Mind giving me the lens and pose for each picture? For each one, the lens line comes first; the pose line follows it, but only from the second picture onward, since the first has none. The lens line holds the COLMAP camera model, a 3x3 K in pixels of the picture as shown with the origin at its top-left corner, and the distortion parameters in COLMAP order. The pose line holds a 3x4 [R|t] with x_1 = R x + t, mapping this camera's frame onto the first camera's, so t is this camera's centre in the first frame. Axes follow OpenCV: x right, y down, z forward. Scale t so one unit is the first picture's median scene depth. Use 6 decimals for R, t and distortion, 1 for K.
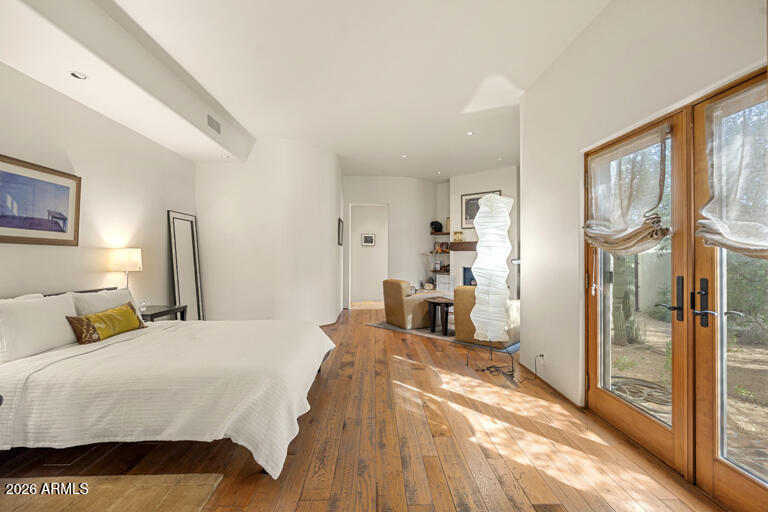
lens RADIAL K [[336.8, 0, 383.3], [0, 336.8, 254.9], [0, 0, 1]] dist [-0.000869, 0.000007]
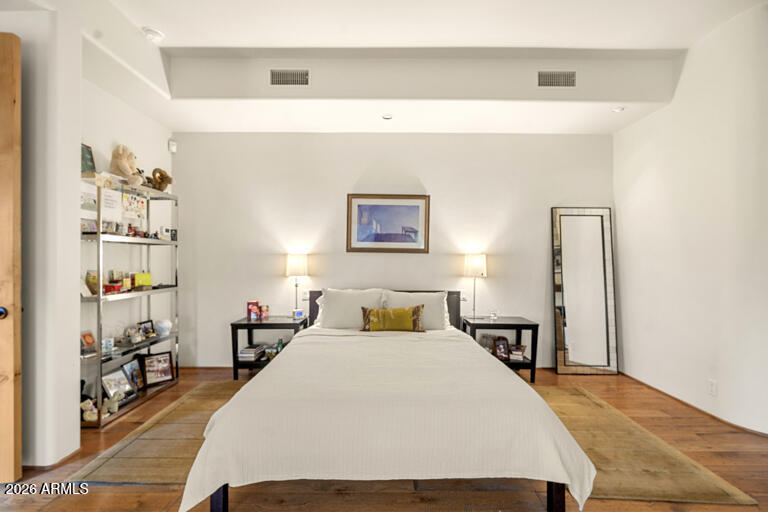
lens RADIAL K [[336.8, 0, 383.0], [0, 336.8, 256.5], [0, 0, 1]] dist [-0.000869, 0.000007]
pose [[-0.021986, -0.015230, -0.999642, 0.312183], [-0.001636, 0.999883, -0.015198, 0.004361], [0.999757, 0.001301, -0.022008, 0.912519]]
